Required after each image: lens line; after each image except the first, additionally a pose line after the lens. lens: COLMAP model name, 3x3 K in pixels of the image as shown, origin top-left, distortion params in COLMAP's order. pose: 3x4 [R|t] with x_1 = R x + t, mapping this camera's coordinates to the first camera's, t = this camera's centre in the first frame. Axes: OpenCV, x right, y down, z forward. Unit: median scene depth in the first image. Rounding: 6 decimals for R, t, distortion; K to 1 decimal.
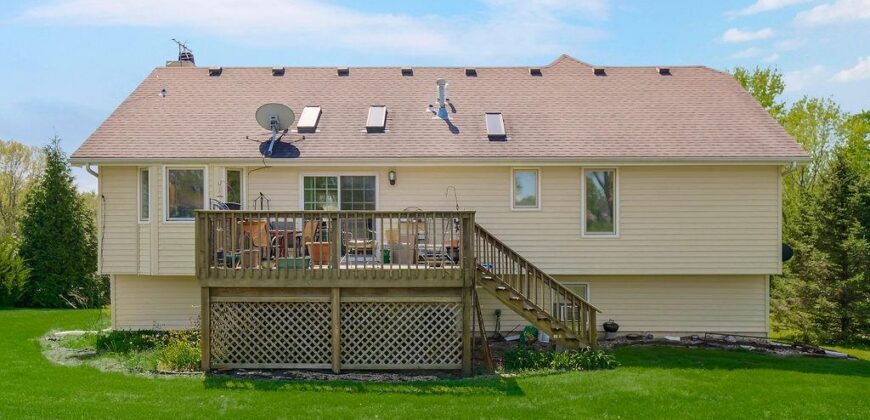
lens RADIAL K [[661.2, 0, 469.5], [0, 661.2, 229.9], [0, 0, 1]] dist [0.008030, 0.002529]
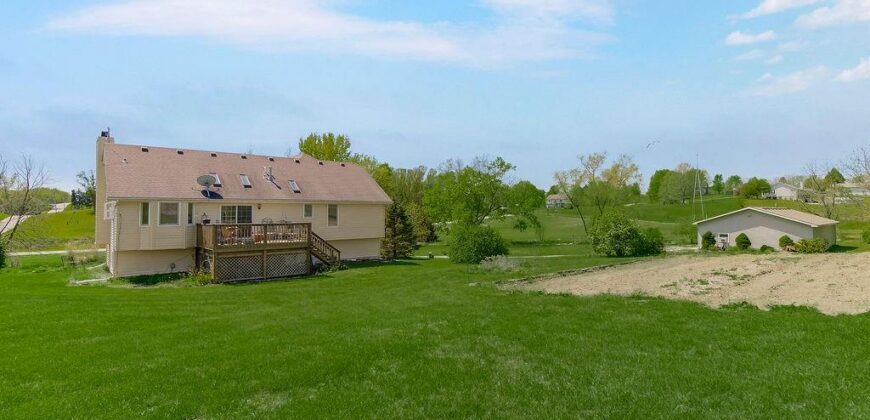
lens RADIAL K [[408.3, 0, 444.5], [0, 408.3, 209.6], [0, 0, 1]] dist [-0.002687, 0.000207]
pose [[0.747138, 0.002229, 0.664665, -0.638077], [-0.011078, 0.999897, 0.009099, -0.090291], [-0.664576, -0.014161, 0.747086, -0.677878]]
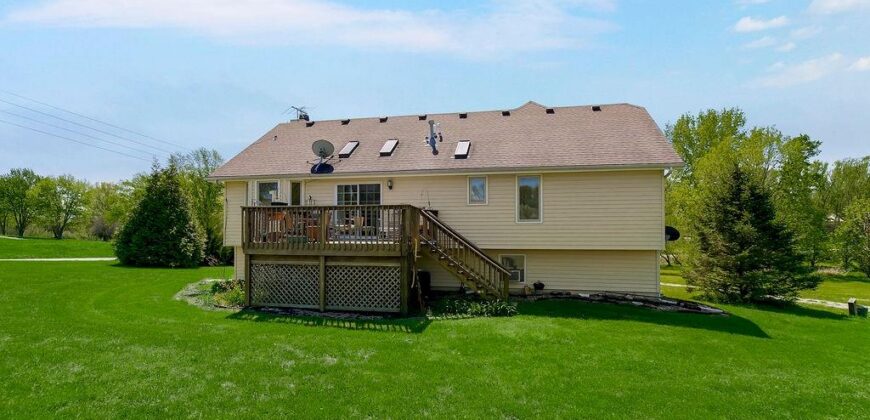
lens RADIAL K [[403.7, 0, 478.7], [0, 403.7, 214.4], [0, 0, 1]] dist [-0.005278, -0.000271]
pose [[0.981641, -0.007216, -0.190601, 0.263616], [0.003621, 0.999809, -0.019207, 0.008913], [0.190703, 0.018164, 0.981480, 0.120610]]
